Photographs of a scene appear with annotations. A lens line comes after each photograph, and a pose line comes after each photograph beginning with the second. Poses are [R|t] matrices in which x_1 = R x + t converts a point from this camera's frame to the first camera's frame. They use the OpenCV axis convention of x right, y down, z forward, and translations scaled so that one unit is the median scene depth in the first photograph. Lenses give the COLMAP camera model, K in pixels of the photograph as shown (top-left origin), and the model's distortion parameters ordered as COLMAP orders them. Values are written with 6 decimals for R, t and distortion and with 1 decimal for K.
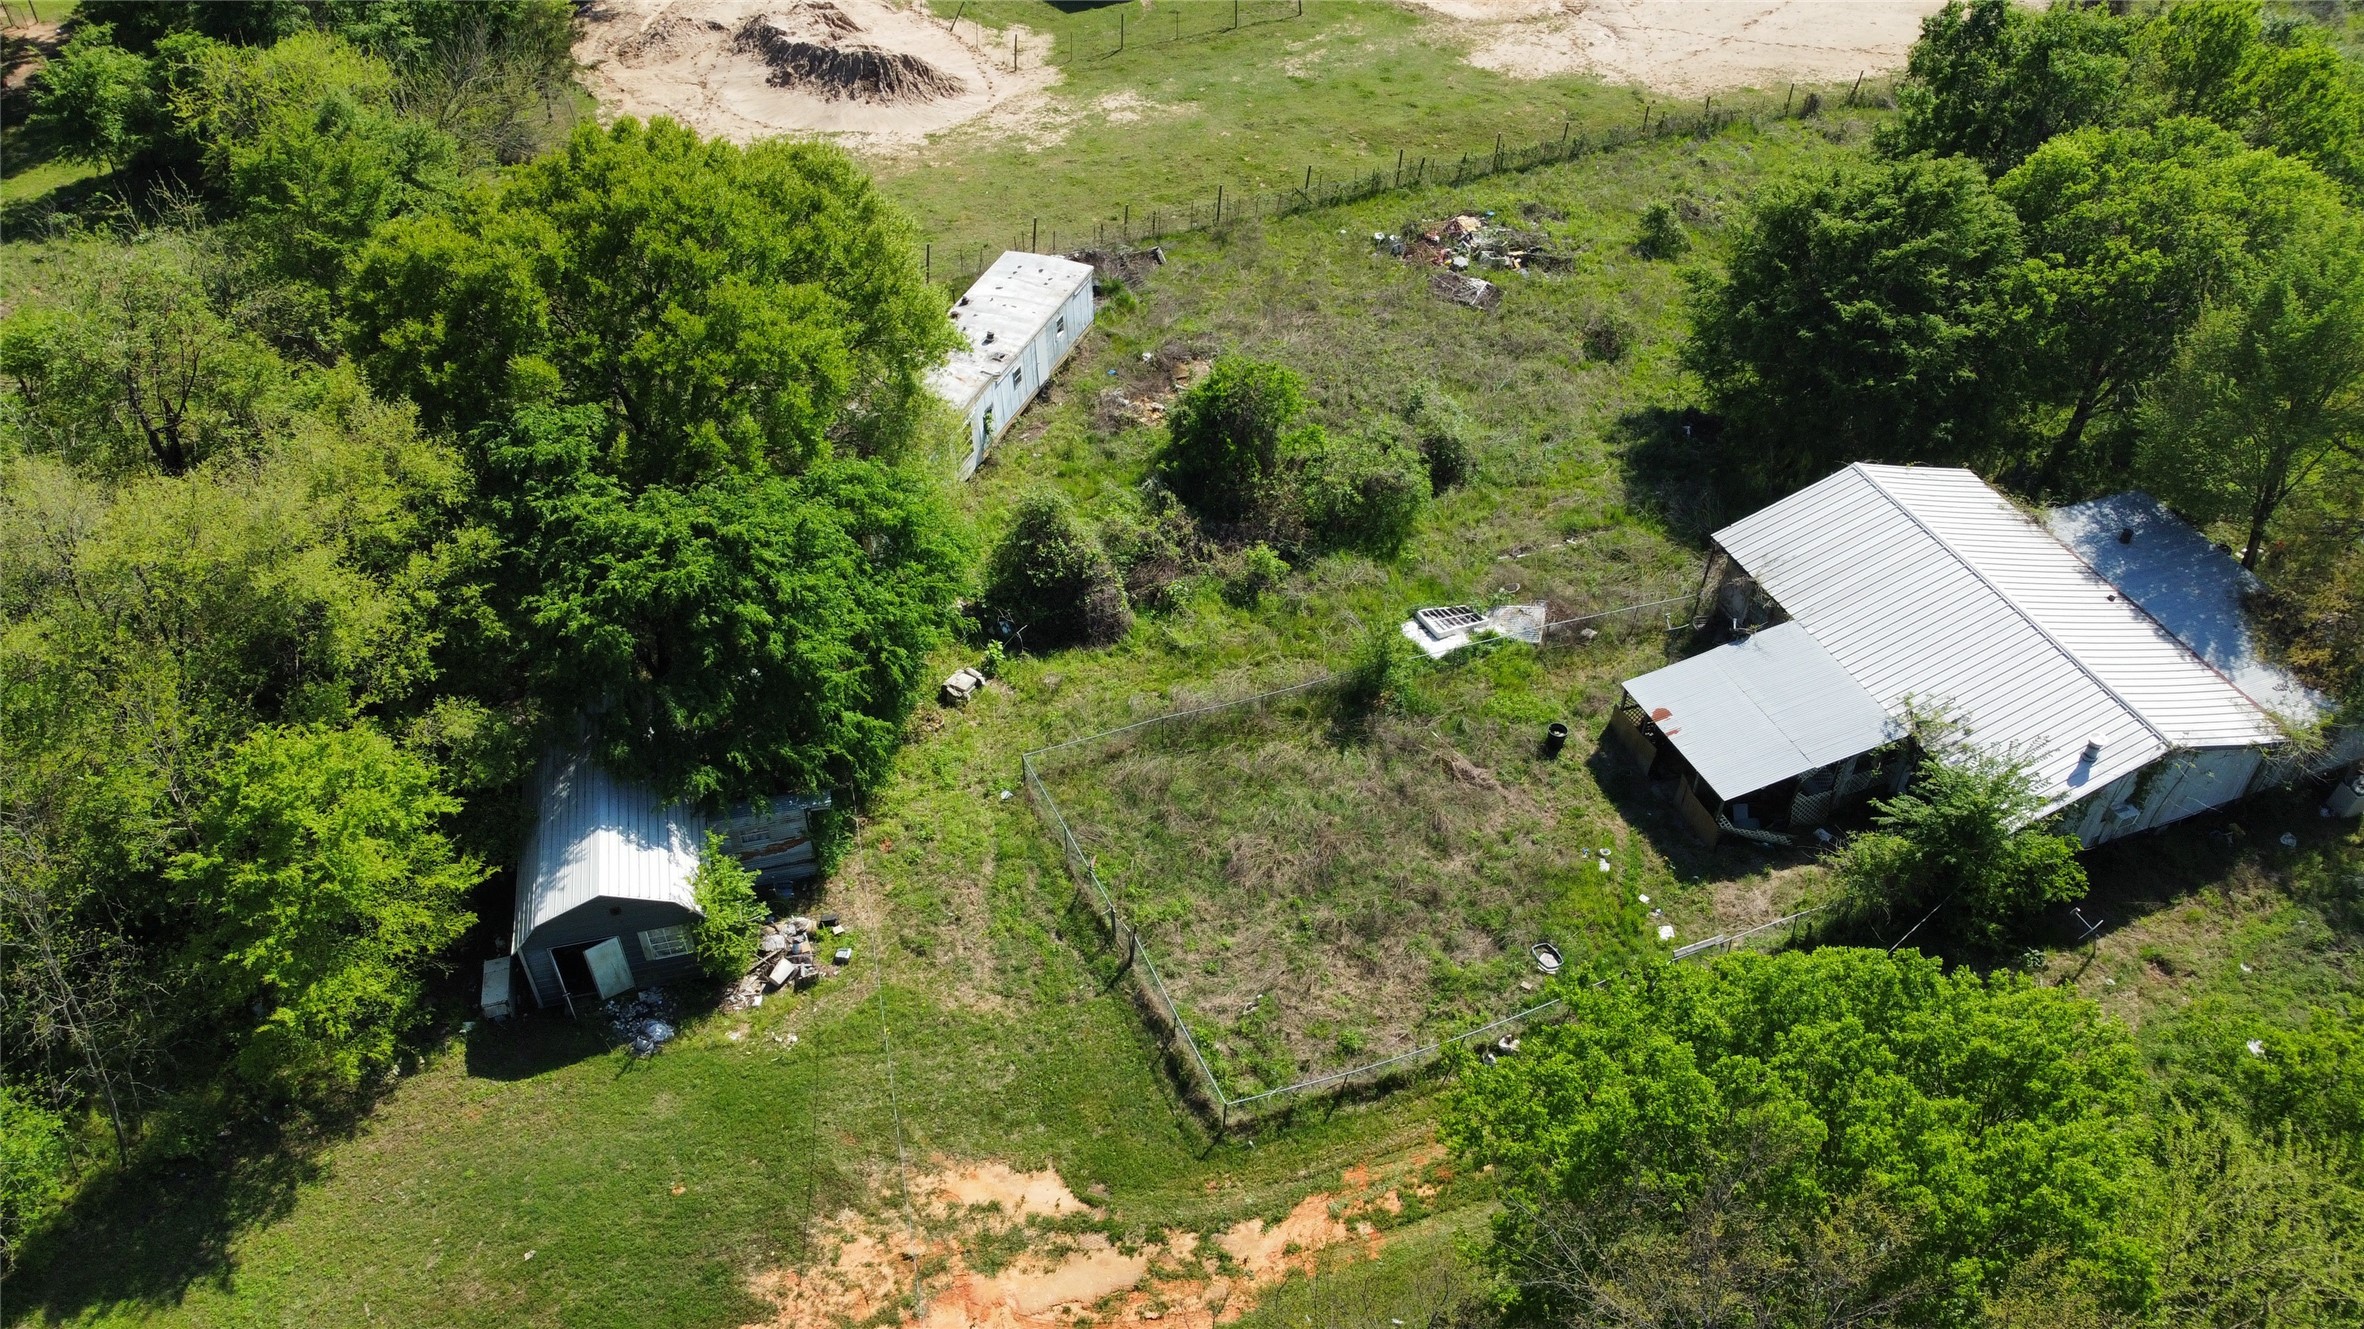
lens RADIAL K [[1768.5, 0, 1182.8], [0, 1768.5, 658.5], [0, 0, 1]] dist [-0.002311, -0.002818]
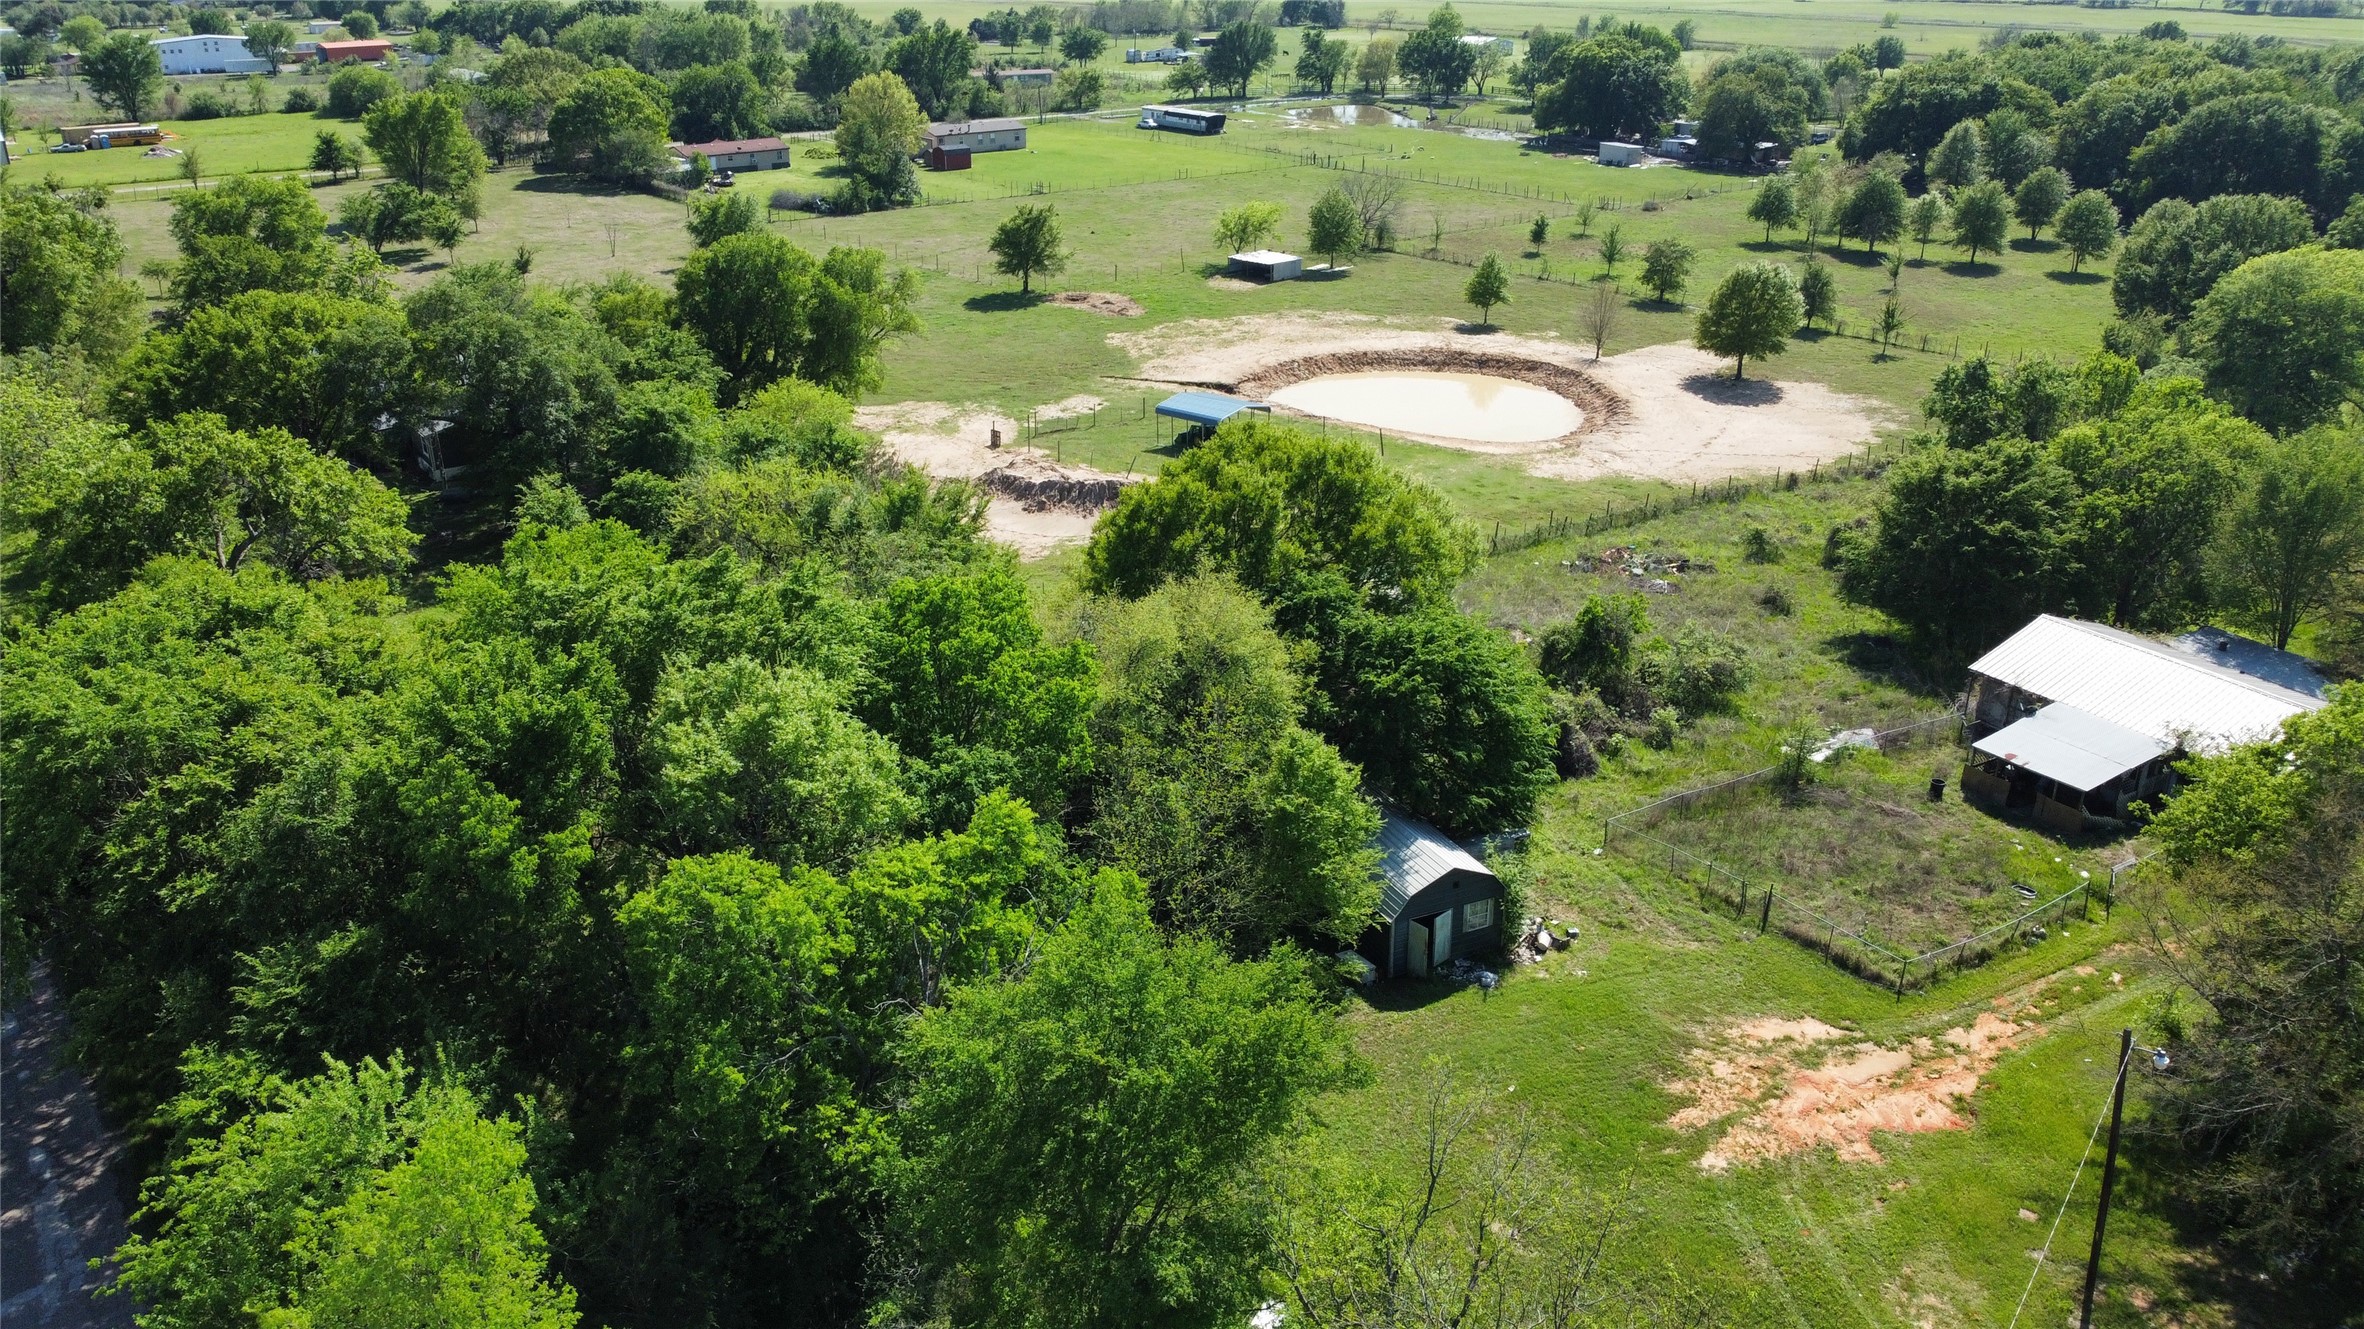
lens RADIAL K [[1768.5, 0, 1182.8], [0, 1768.5, 658.5], [0, 0, 1]] dist [-0.002311, -0.002818]
pose [[0.981560, -0.074188, 0.176171, -0.632850], [0.126666, 0.942666, -0.308766, 0.312374], [-0.143163, 0.325387, 0.934680, -0.274629]]
